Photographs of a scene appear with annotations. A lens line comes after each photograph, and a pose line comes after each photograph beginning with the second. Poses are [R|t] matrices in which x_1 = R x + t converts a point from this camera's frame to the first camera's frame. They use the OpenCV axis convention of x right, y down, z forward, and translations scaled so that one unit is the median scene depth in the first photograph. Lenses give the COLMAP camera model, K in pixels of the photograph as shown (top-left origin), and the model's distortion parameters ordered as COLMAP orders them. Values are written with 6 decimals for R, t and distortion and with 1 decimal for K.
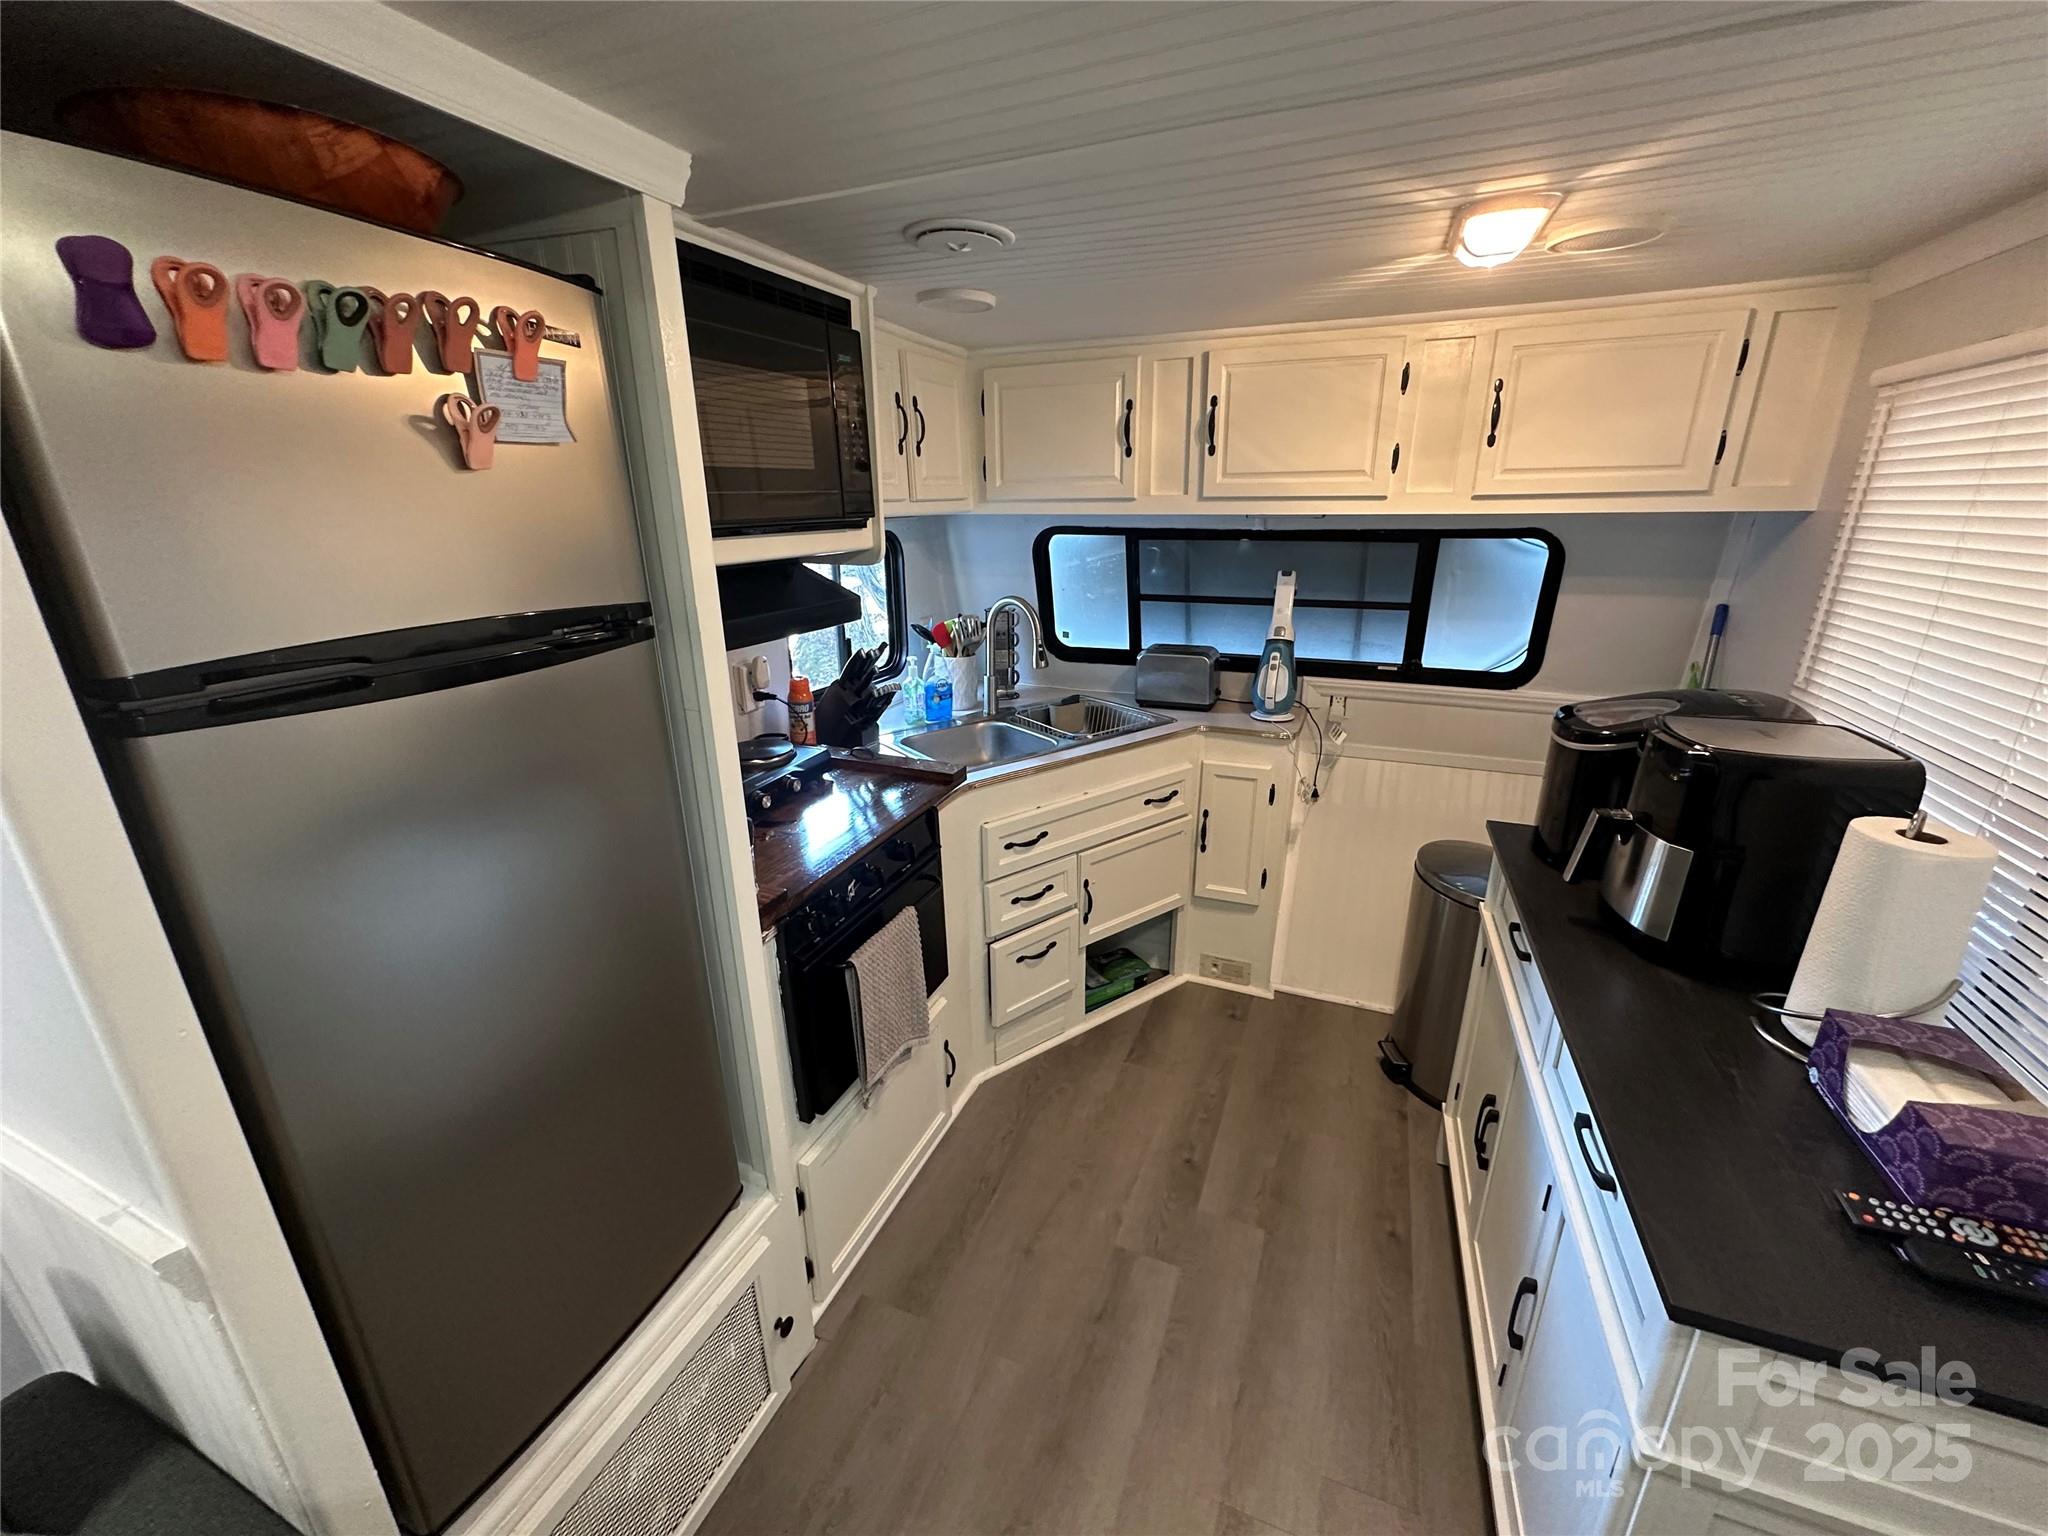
lens RADIAL K [[818.7, 0, 1024.0], [0, 818.7, 768.0], [0, 0, 1]] dist [-0.002645, 0.000059]
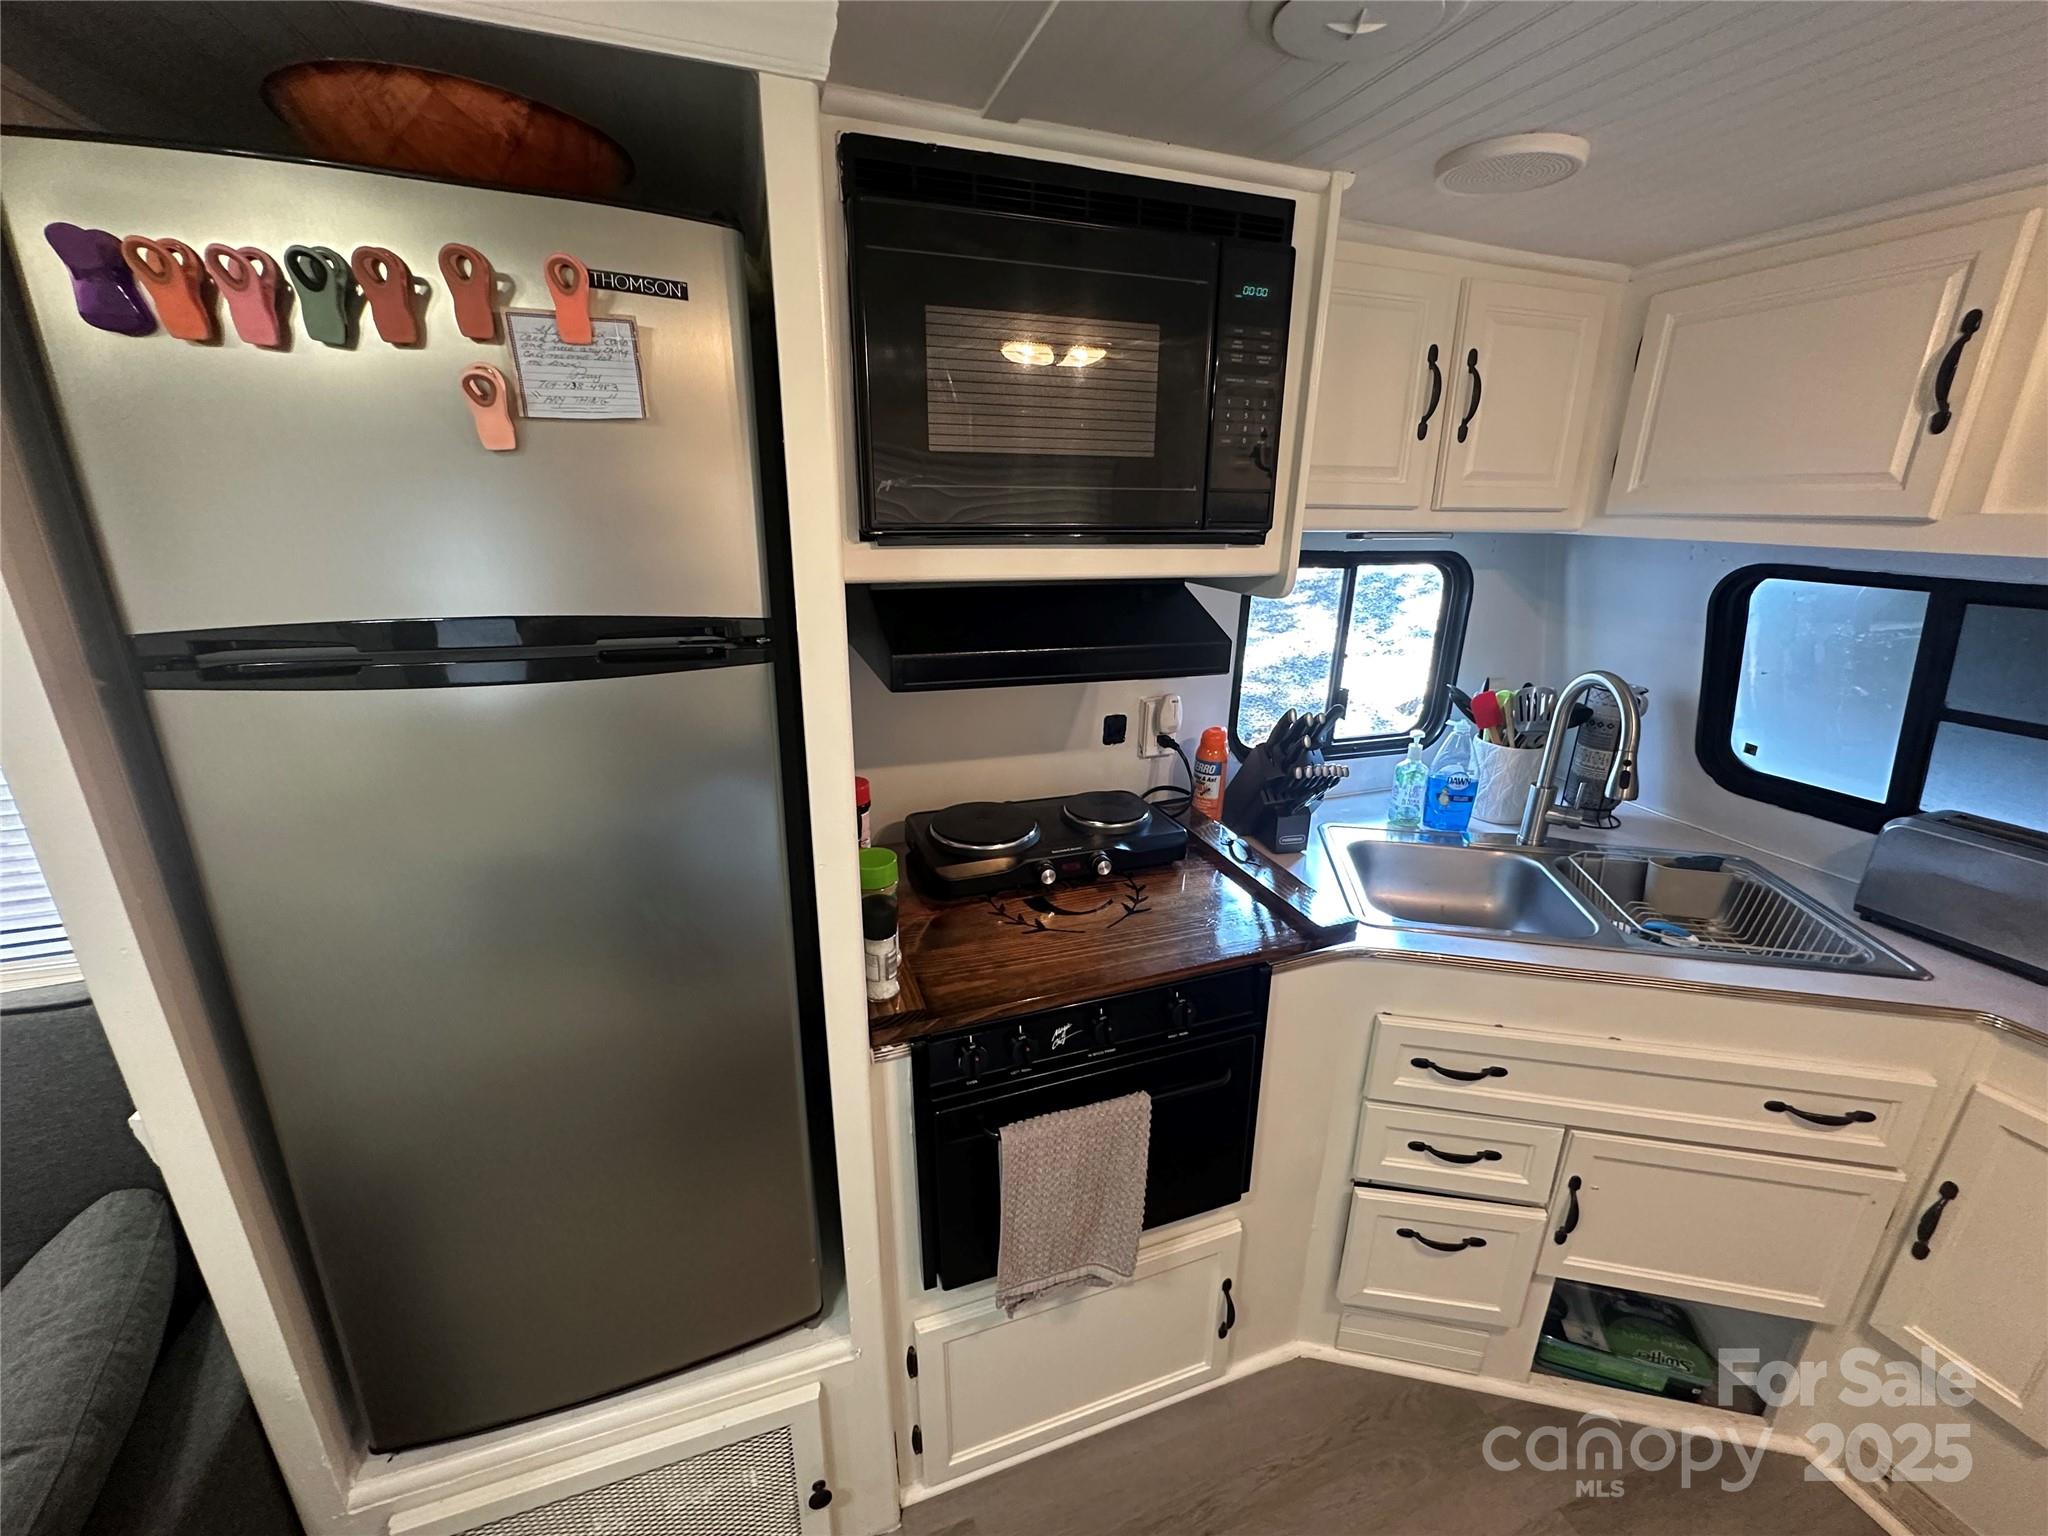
lens RADIAL K [[818.7, 0, 1024.0], [0, 818.7, 768.0], [0, 0, 1]] dist [-0.002645, 0.000059]
pose [[0.668180, 0.248936, -0.701118, 0.155315], [-0.254308, 0.962021, 0.099210, -0.102481], [0.699187, 0.112010, 0.706110, 0.311253]]
